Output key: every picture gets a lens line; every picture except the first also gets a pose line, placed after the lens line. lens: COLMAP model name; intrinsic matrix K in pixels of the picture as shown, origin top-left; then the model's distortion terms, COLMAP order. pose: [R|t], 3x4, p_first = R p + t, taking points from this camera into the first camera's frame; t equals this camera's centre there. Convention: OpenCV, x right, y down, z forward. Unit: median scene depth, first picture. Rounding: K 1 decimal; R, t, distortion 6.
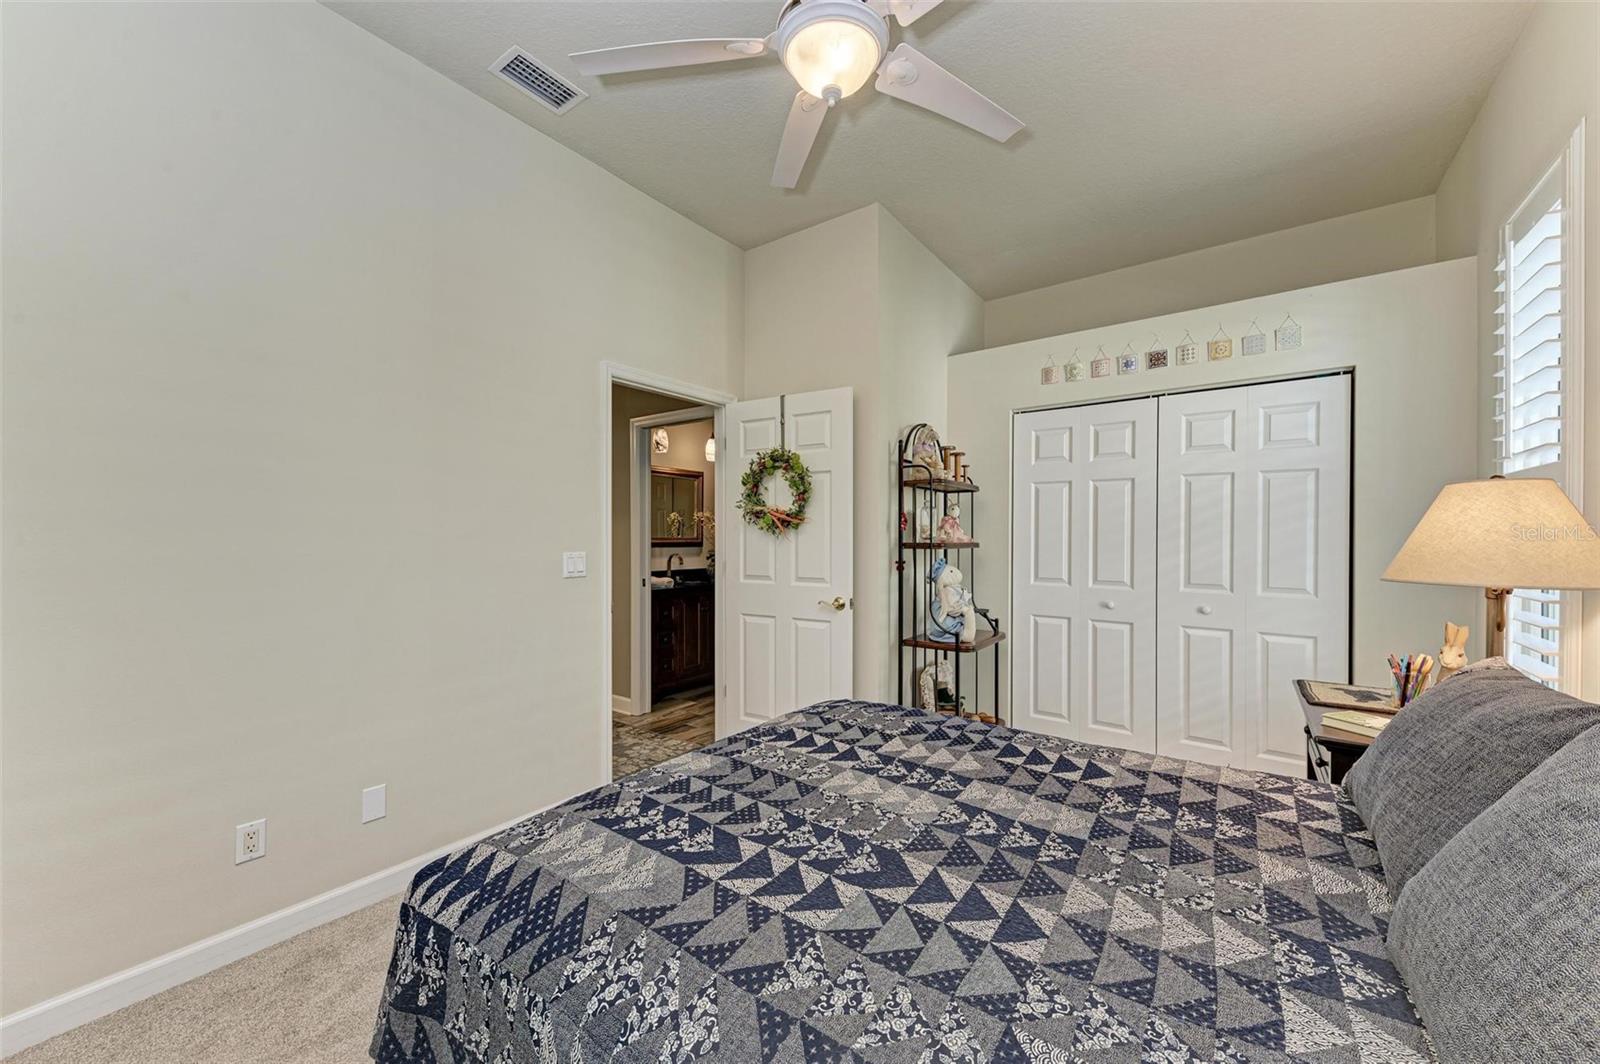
lens RADIAL K [[602.1, 0, 804.4], [0, 602.1, 538.4], [0, 0, 1]] dist [0.016522, -0.005555]
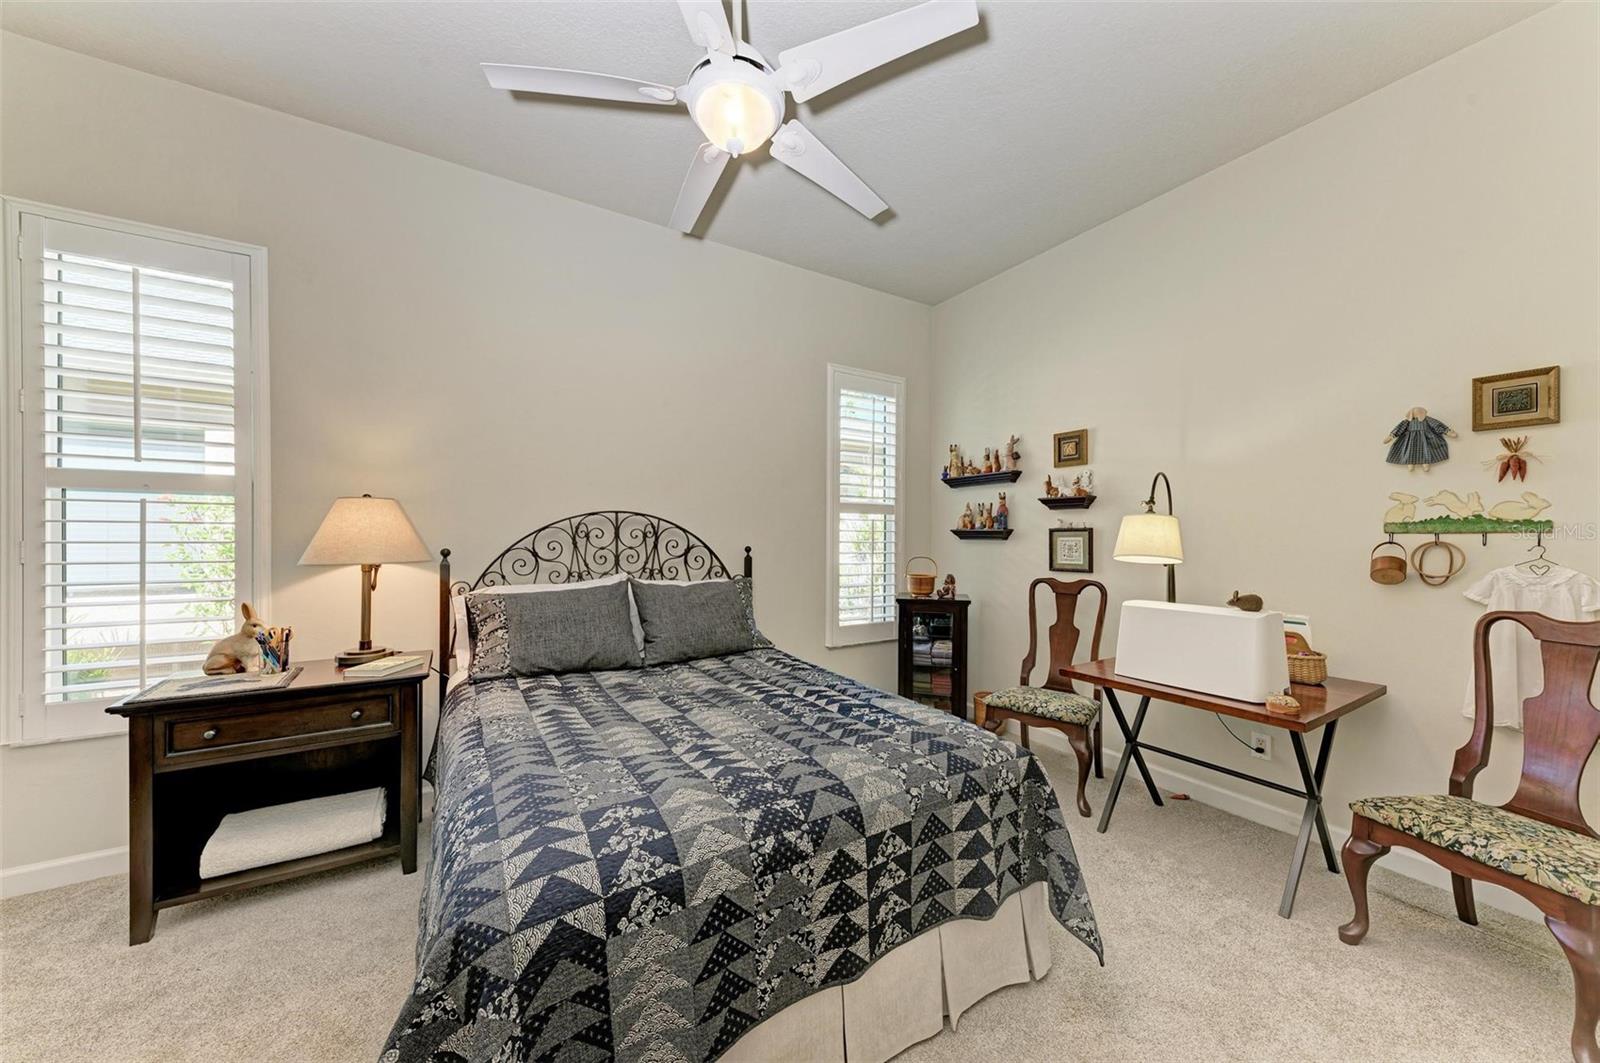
lens RADIAL K [[566.3, 0, 802.7], [0, 566.3, 539.2], [0, 0, 1]] dist [0.005895, -0.000232]
pose [[-0.925400, -0.005536, 0.378953, -0.561757], [-0.003542, 0.999976, 0.005958, -0.000417], [-0.378976, 0.004171, -0.925397, 2.263994]]
